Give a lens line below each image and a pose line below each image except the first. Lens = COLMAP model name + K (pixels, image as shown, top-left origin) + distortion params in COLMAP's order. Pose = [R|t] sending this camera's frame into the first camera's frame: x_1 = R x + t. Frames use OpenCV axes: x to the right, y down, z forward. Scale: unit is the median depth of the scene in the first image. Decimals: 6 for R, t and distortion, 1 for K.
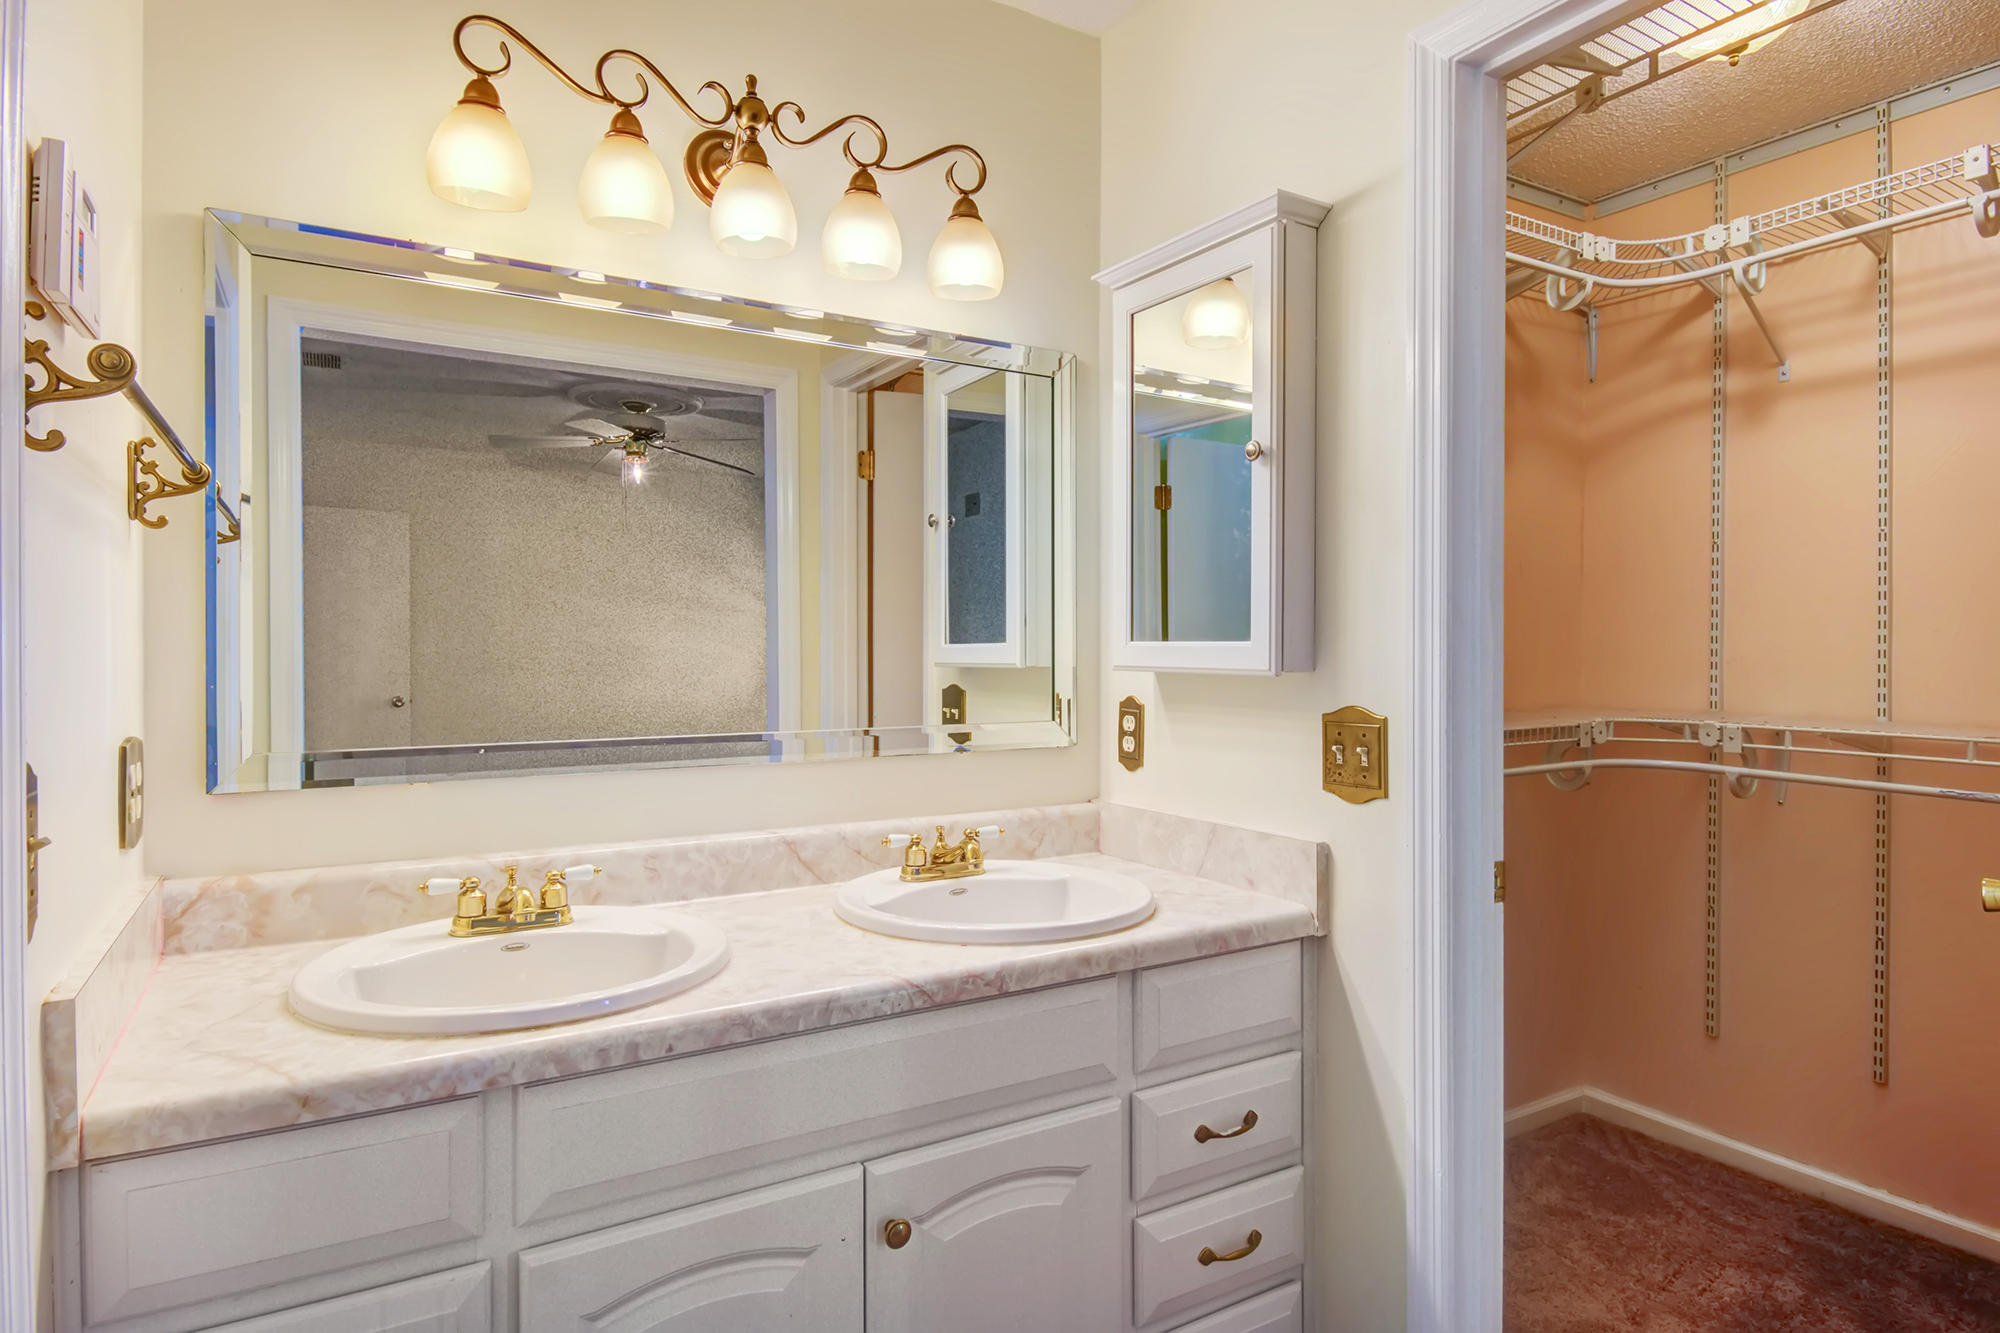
lens RADIAL K [[1103.1, 0, 996.7], [0, 1103.1, 664.8], [0, 0, 1]] dist [-0.002166, -0.000678]
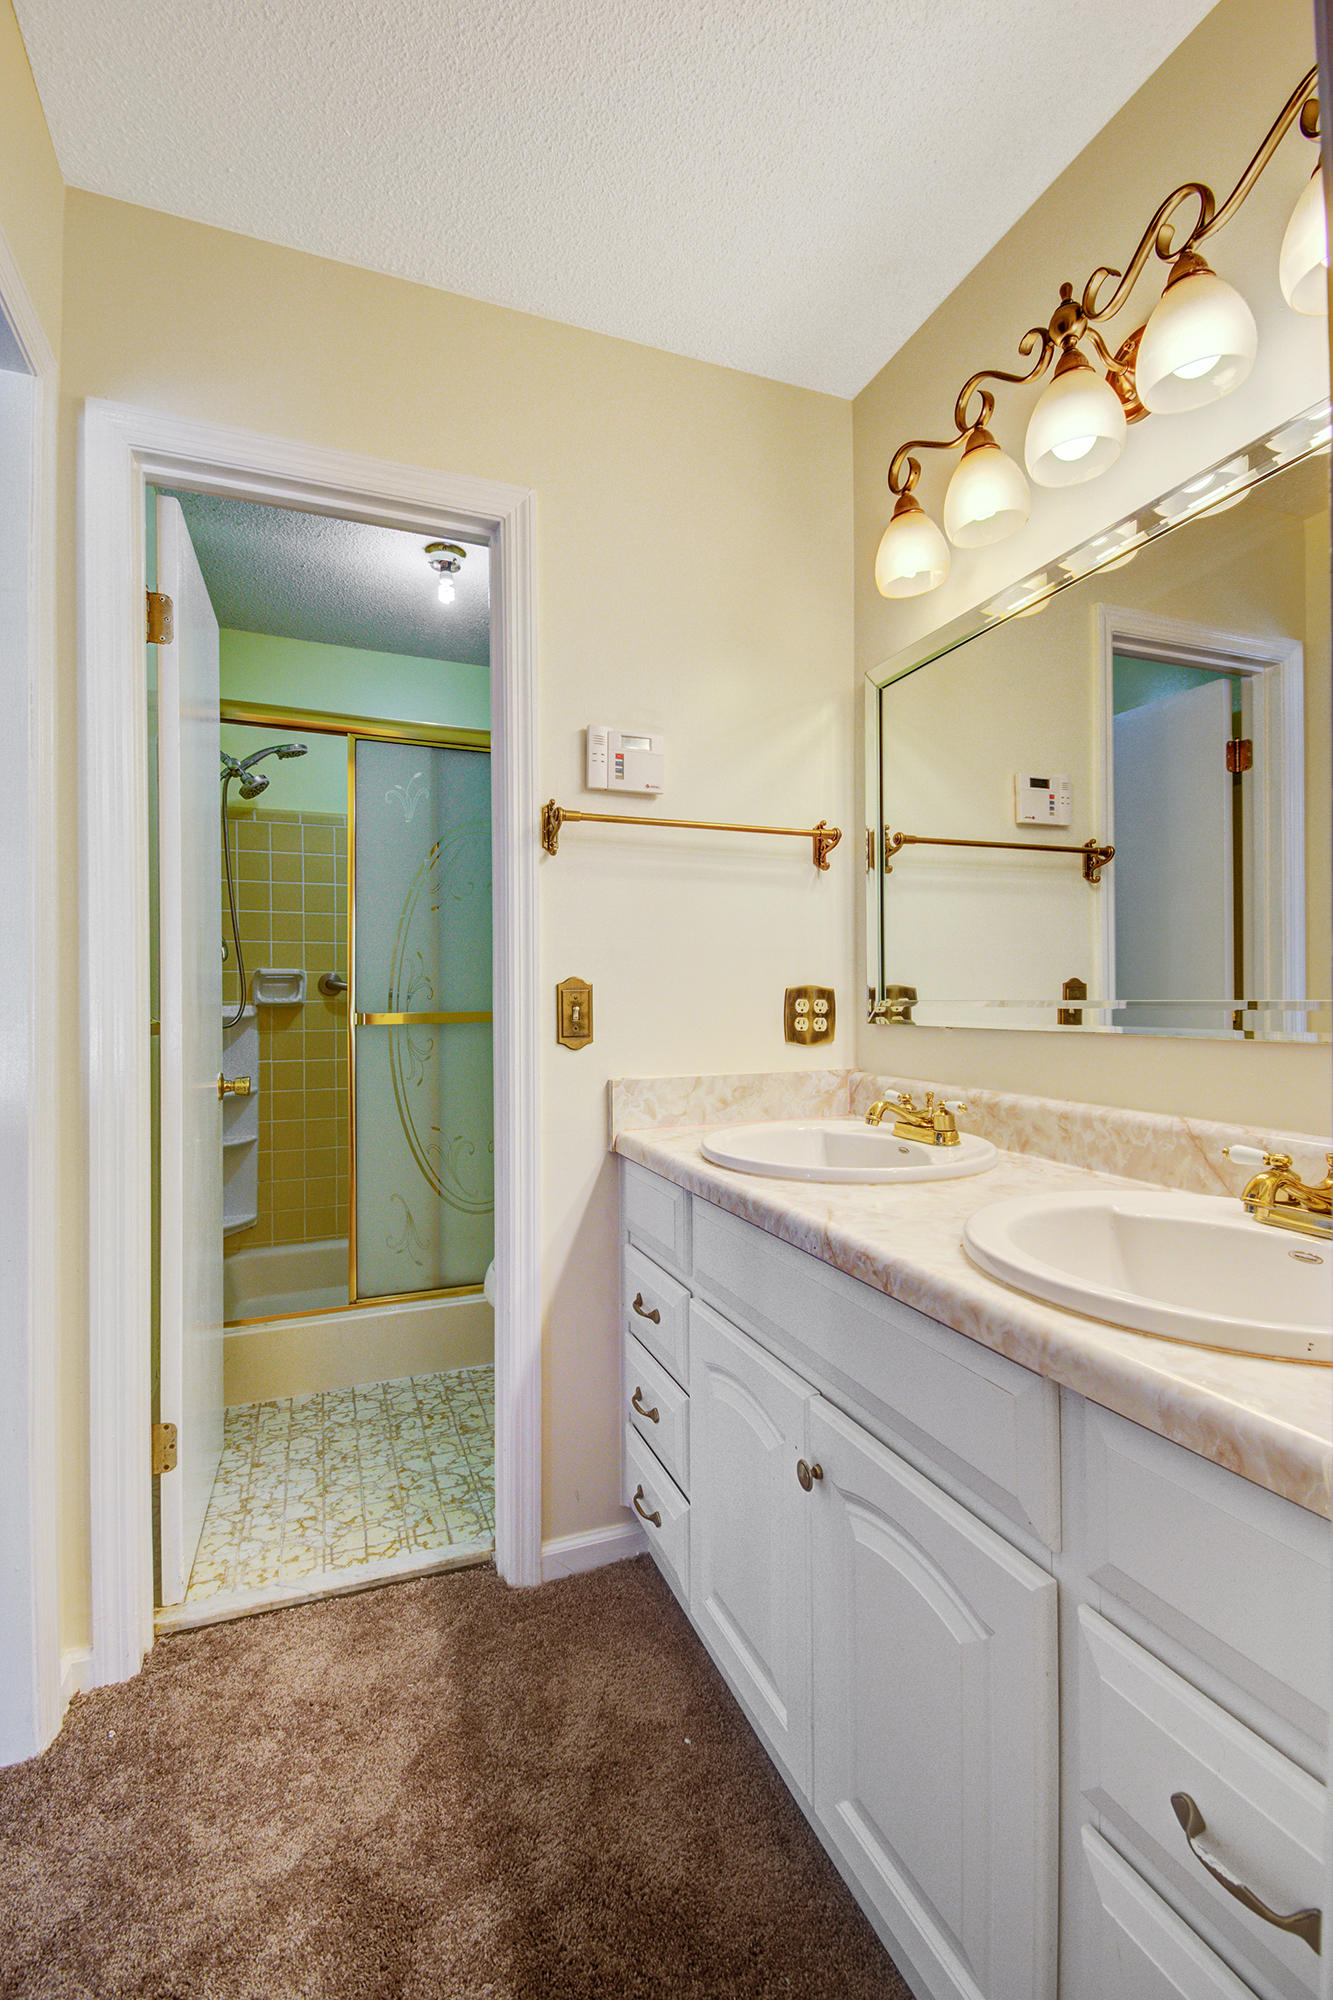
lens RADIAL K [[877.8, 0, 654.3], [0, 877.8, 994.6], [0, 0, 1]] dist [0.007909, -0.000279]
pose [[-0.150356, 0.005580, -0.988616, 0.543671], [-0.004028, 0.999972, 0.006256, 0.056843], [0.988624, 0.004923, -0.150329, 0.741632]]
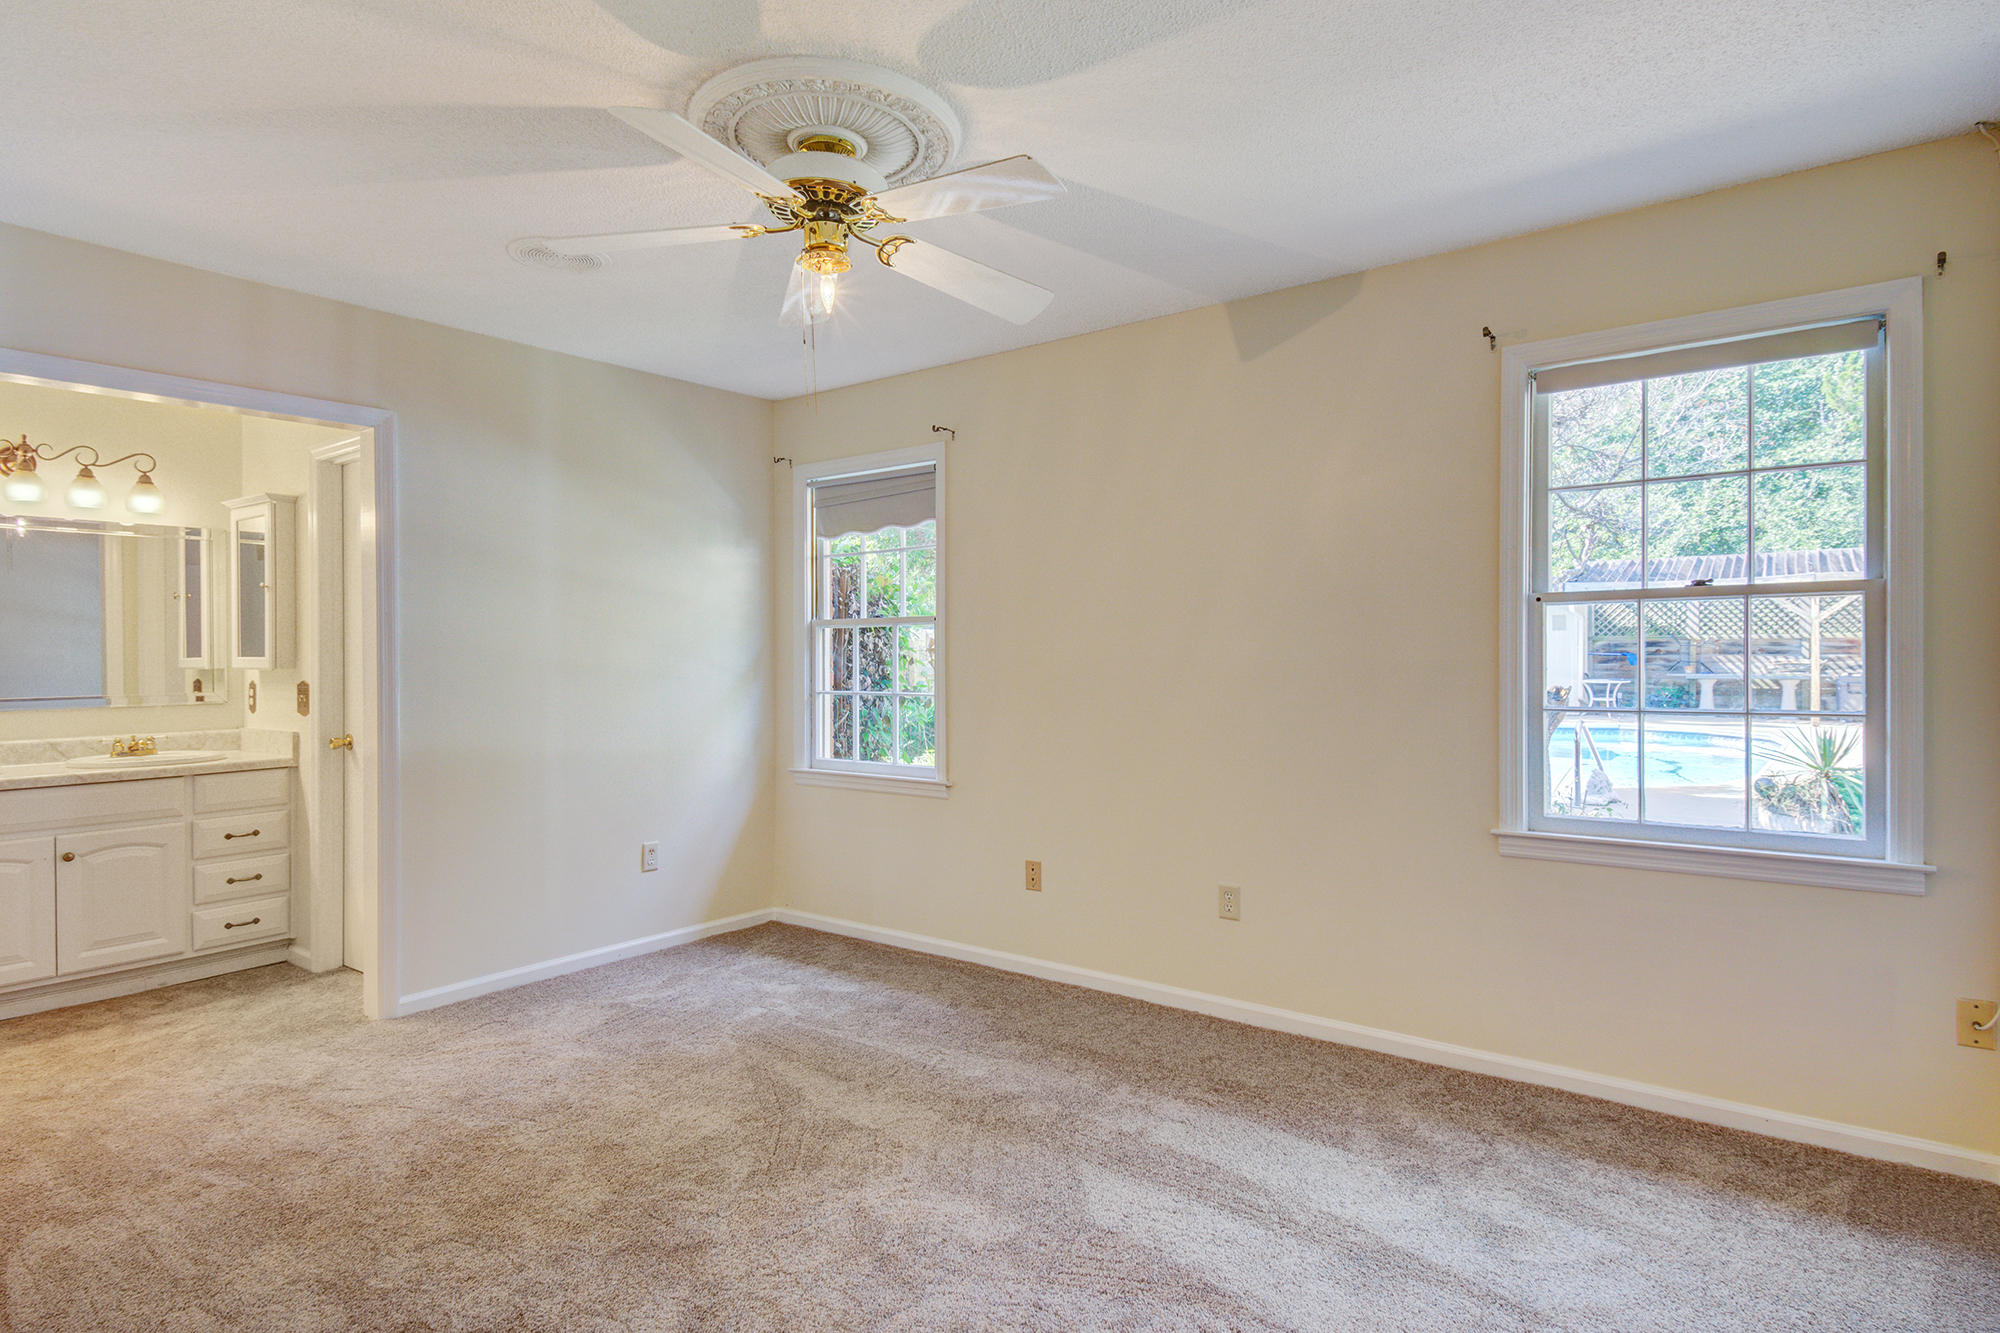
lens RADIAL K [[1060.5, 0, 1001.8], [0, 1060.5, 652.2], [0, 0, 1]] dist [0.000578, -0.000409]
pose [[0.924103, -0.011844, 0.381960, 0.890655], [0.016760, 0.999814, -0.009544, 0.019412], [-0.381775, 0.015221, 0.924130, -2.033900]]
